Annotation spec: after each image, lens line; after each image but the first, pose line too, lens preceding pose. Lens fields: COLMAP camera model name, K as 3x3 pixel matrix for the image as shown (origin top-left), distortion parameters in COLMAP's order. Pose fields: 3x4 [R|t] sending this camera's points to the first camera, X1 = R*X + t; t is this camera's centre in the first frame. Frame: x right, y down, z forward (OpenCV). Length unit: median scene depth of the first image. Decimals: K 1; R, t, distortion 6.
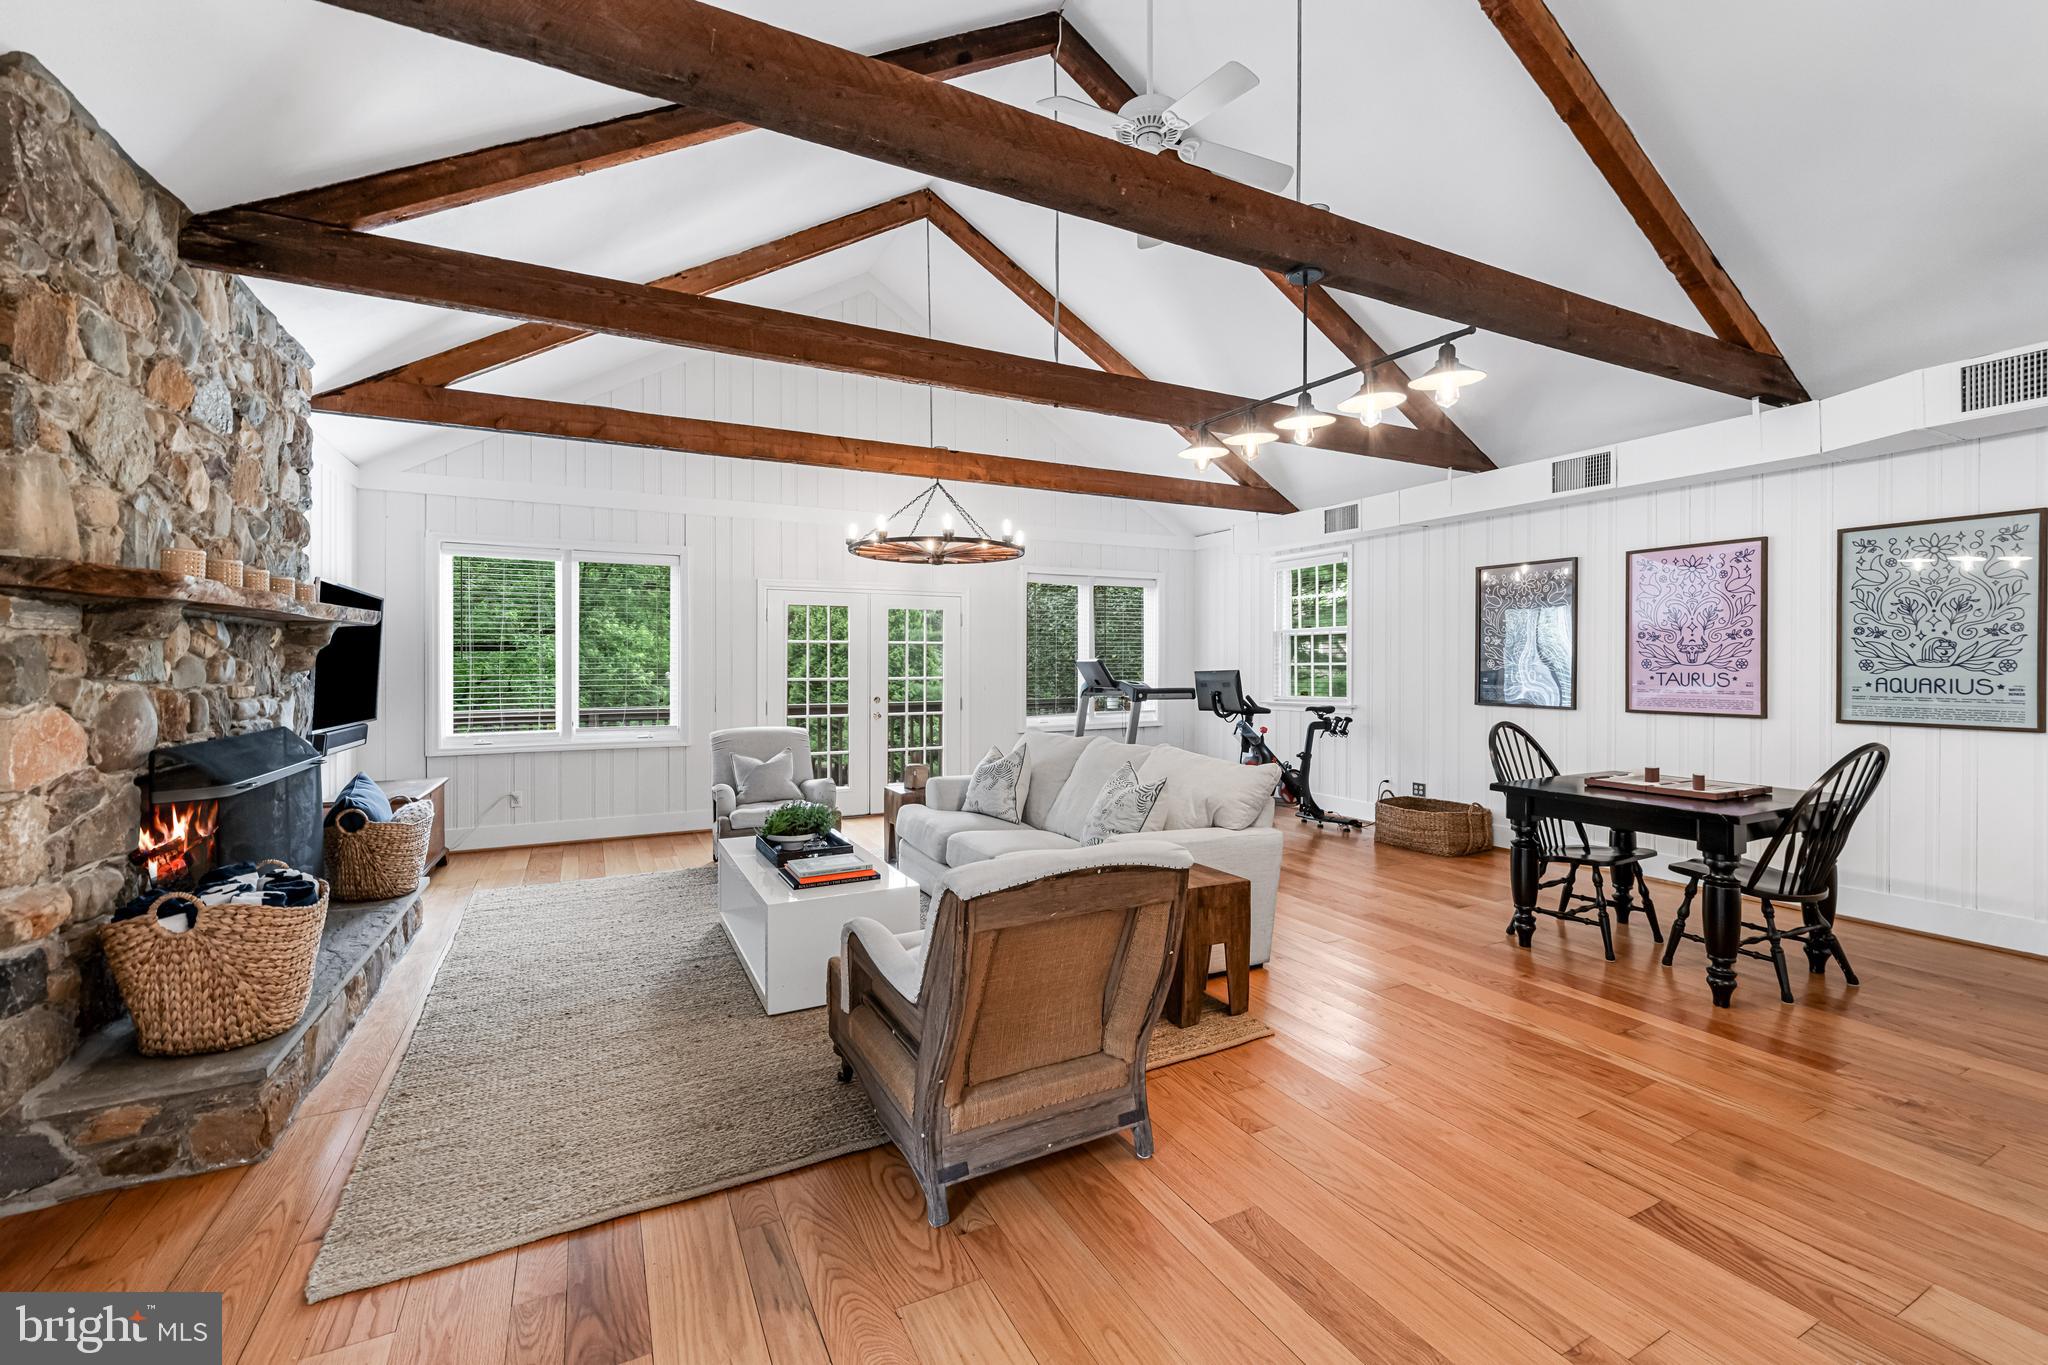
lens RADIAL K [[850.4, 0, 1024.0], [0, 850.4, 682.5], [0, 0, 1]] dist [0.001370, 0.000168]
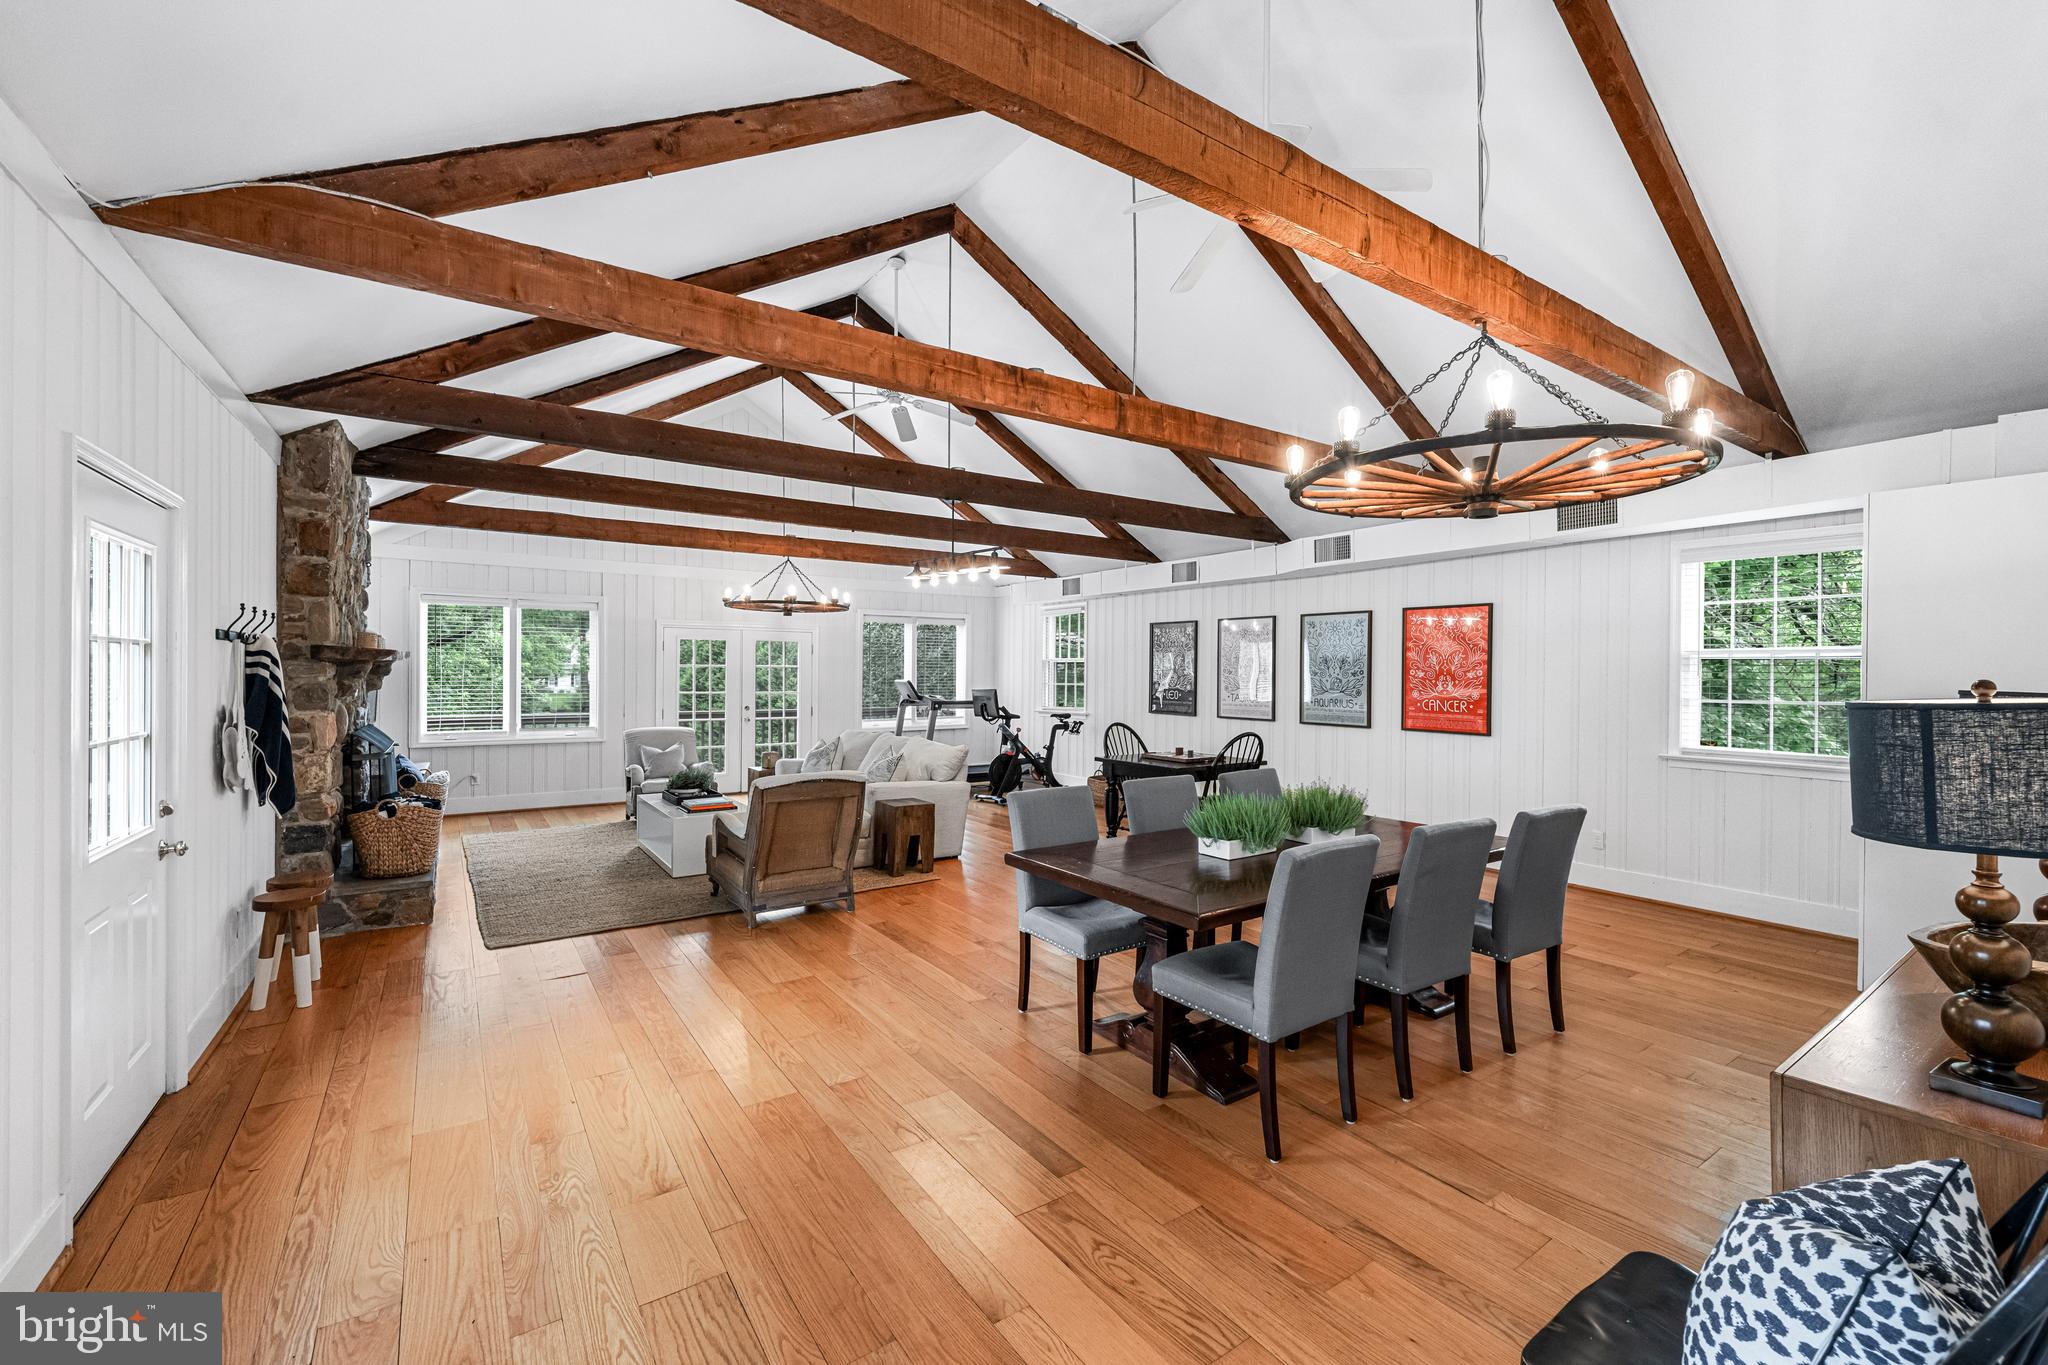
lens RADIAL K [[841.7, 0, 1024.0], [0, 841.7, 682.5], [0, 0, 1]] dist [0.001618, 0.000150]
pose [[0.991708, 0.006309, 0.128353, 0.121614], [-0.005072, 0.999938, -0.009959, -0.012711], [-0.128408, 0.009226, 0.991679, -0.507846]]
